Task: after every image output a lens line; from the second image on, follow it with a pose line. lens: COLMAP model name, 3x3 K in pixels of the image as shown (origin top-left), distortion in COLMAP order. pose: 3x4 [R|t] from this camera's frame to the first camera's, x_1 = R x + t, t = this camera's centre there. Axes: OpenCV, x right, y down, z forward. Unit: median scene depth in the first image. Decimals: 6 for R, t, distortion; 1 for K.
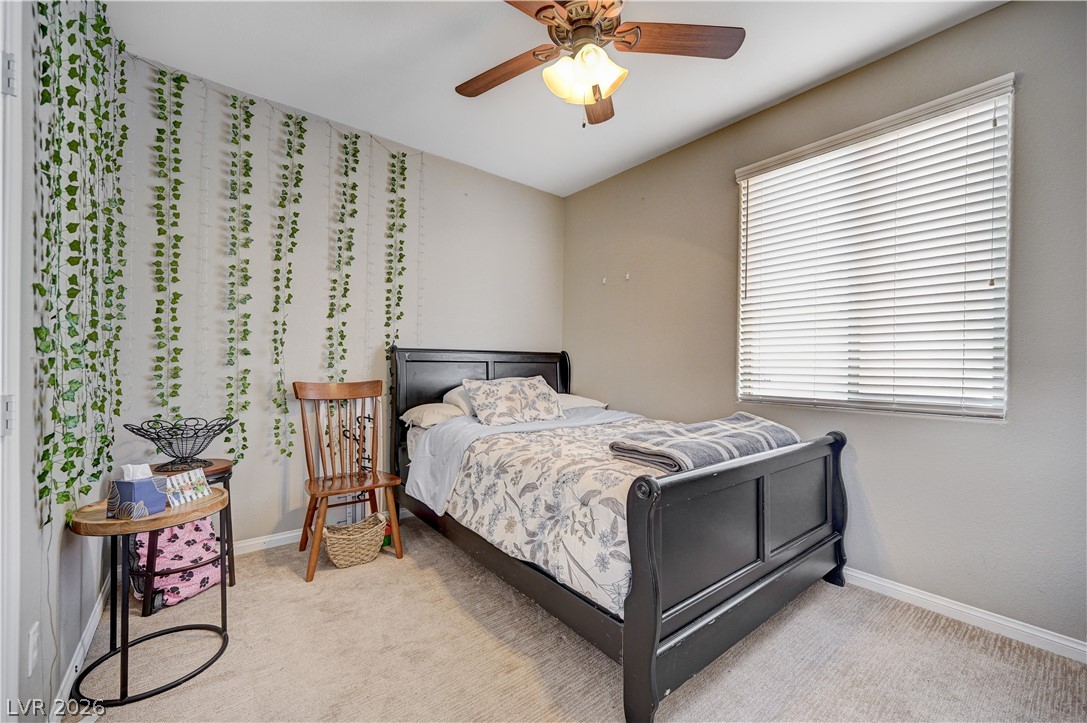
lens RADIAL K [[431.3, 0, 545.8], [0, 431.3, 366.1], [0, 0, 1]] dist [0.005463, -0.001222]
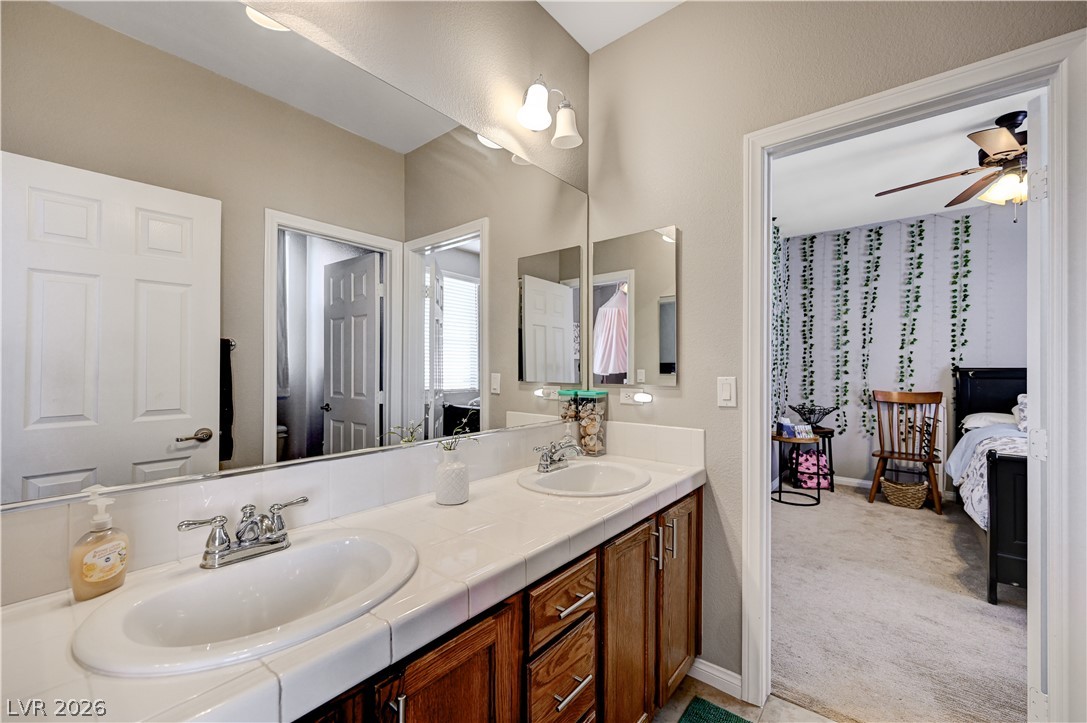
lens RADIAL K [[431.3, 0, 544.6], [0, 431.3, 363.4], [0, 0, 1]] dist [0.005463, -0.001222]
pose [[0.193676, -0.019643, -0.980869, 0.818244], [-0.005449, 0.999763, -0.021098, -0.025417], [0.981050, 0.009431, 0.193523, -0.570296]]
